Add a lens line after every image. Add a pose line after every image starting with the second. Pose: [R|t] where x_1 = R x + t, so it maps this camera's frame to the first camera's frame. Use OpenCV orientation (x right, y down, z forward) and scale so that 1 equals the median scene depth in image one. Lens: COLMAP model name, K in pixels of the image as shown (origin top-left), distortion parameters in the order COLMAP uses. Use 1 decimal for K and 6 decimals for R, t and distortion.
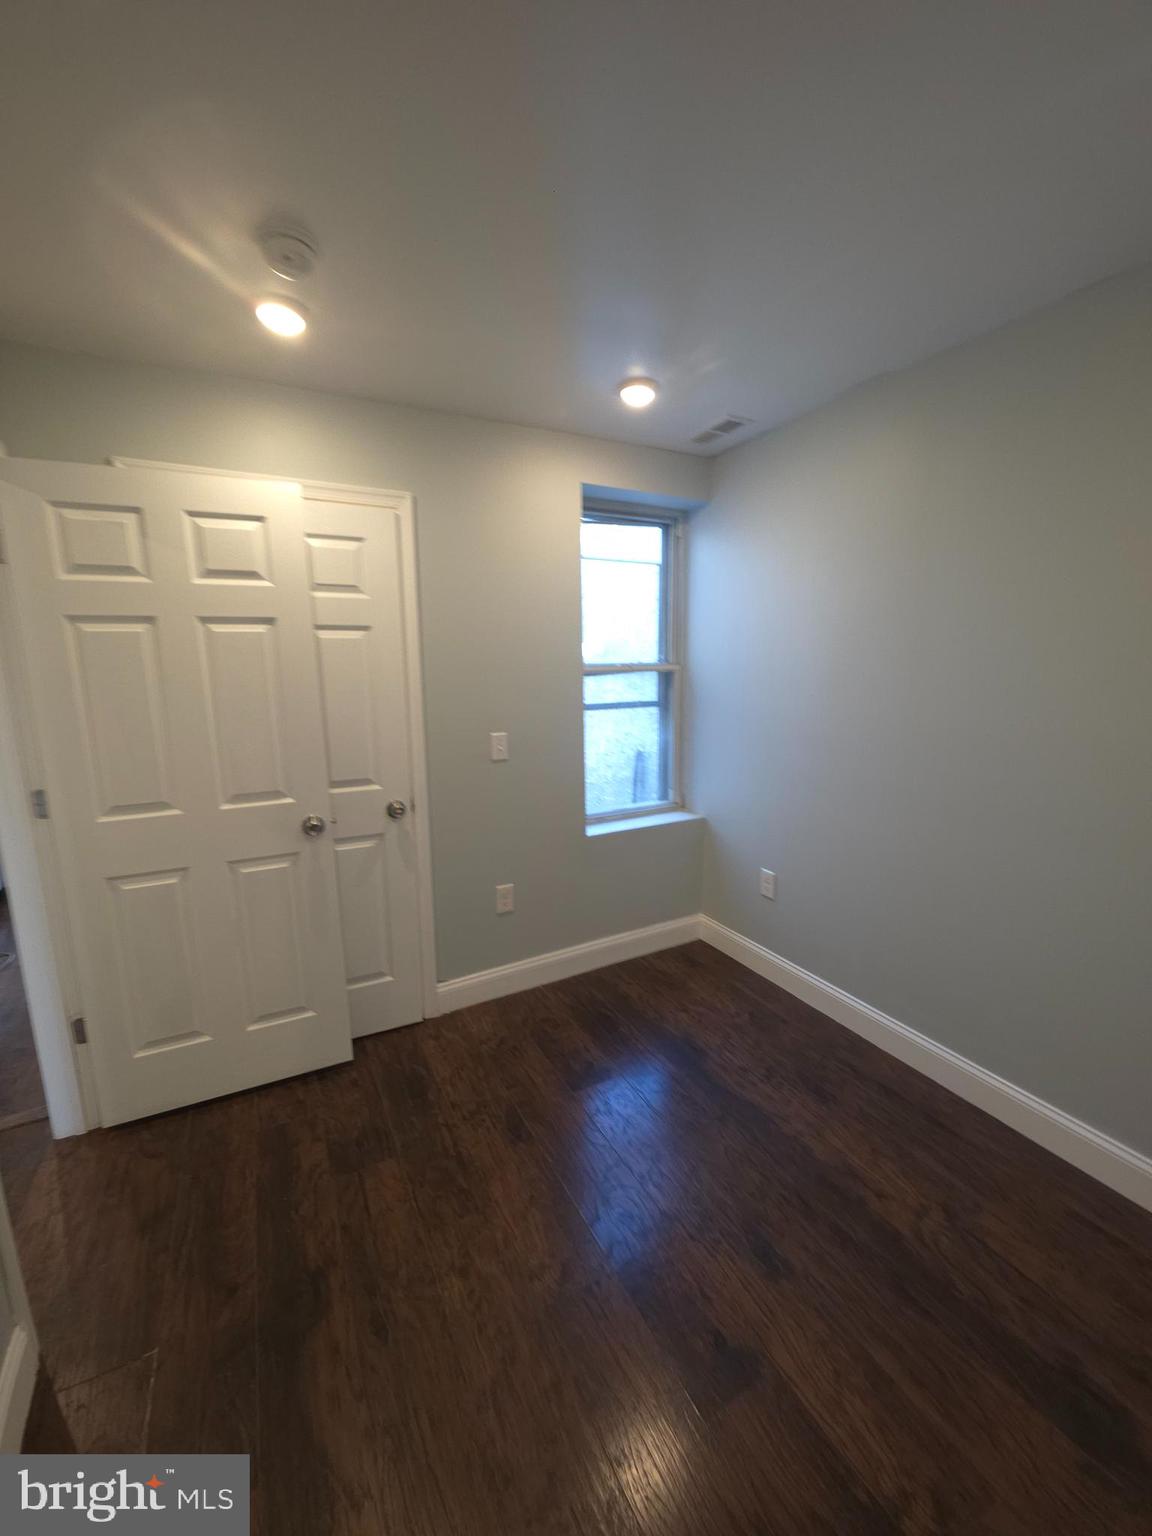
lens RADIAL K [[608.0, 0, 575.1], [0, 608.0, 762.8], [0, 0, 1]] dist [0.011097, -0.008100]
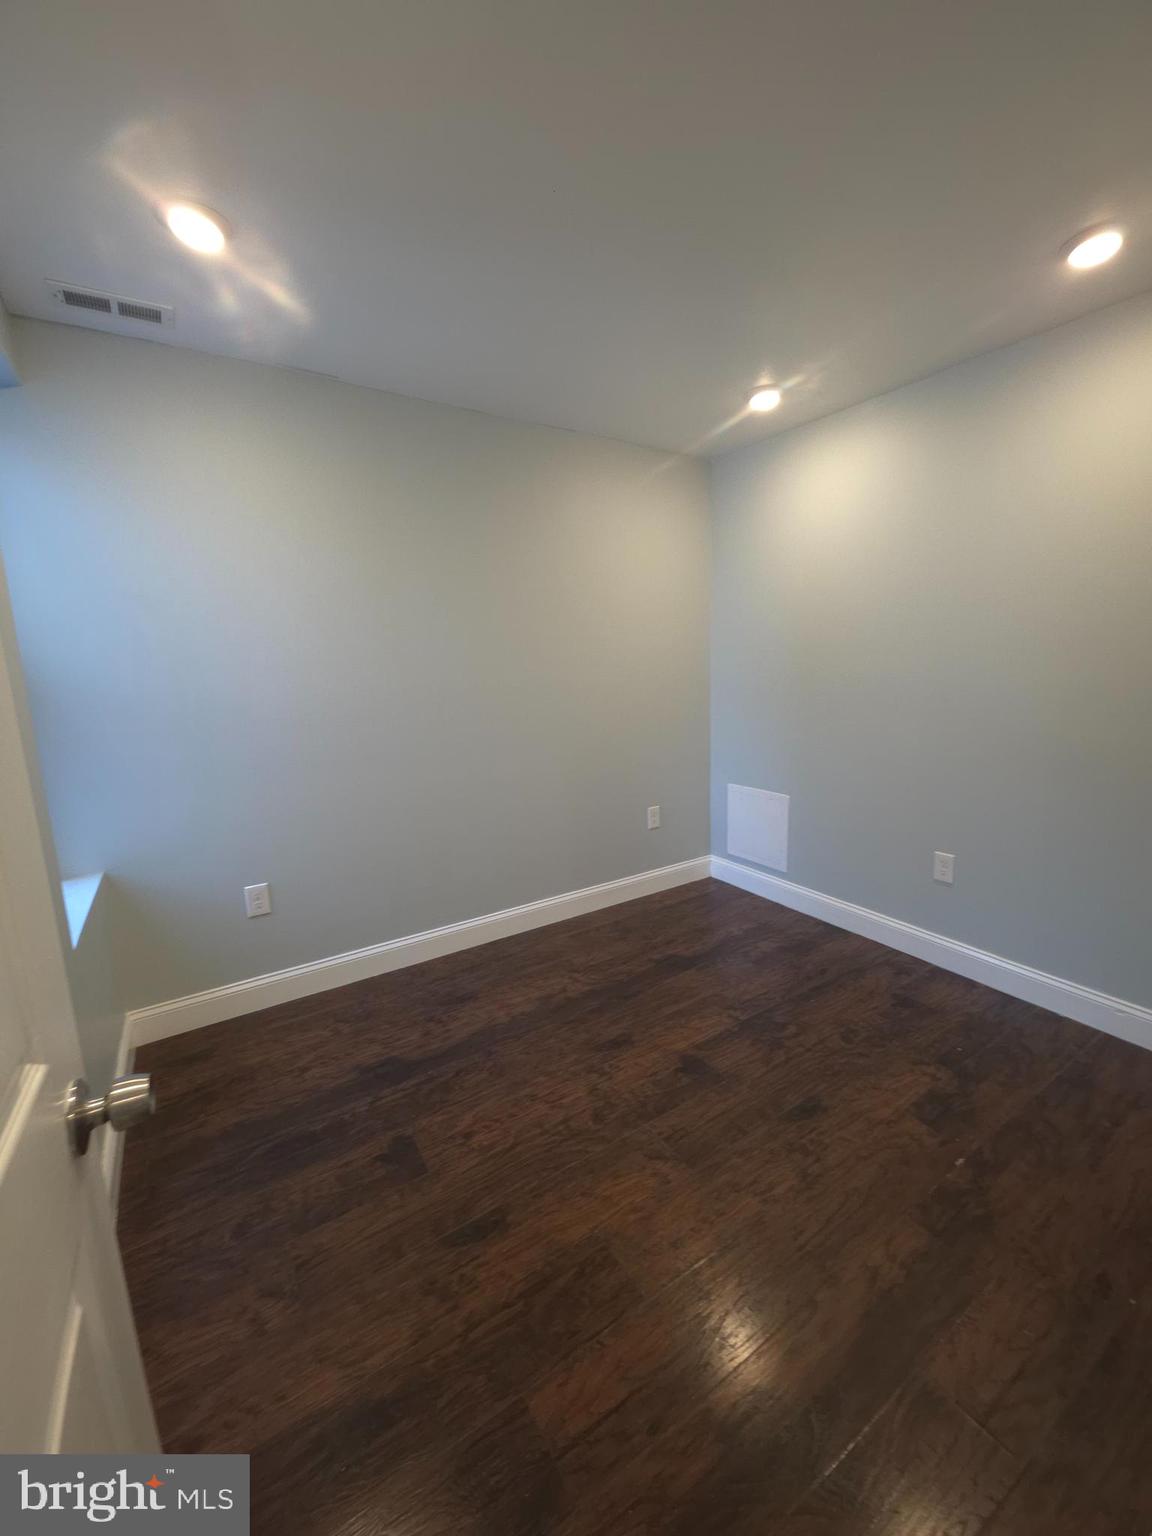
lens RADIAL K [[608.0, 0, 575.1], [0, 608.0, 762.8], [0, 0, 1]] dist [0.011097, -0.008100]
pose [[-0.090418, -0.157022, 0.983447, -0.850362], [0.184303, 0.967797, 0.171468, -0.085303], [-0.978702, 0.196756, -0.058567, 0.902880]]
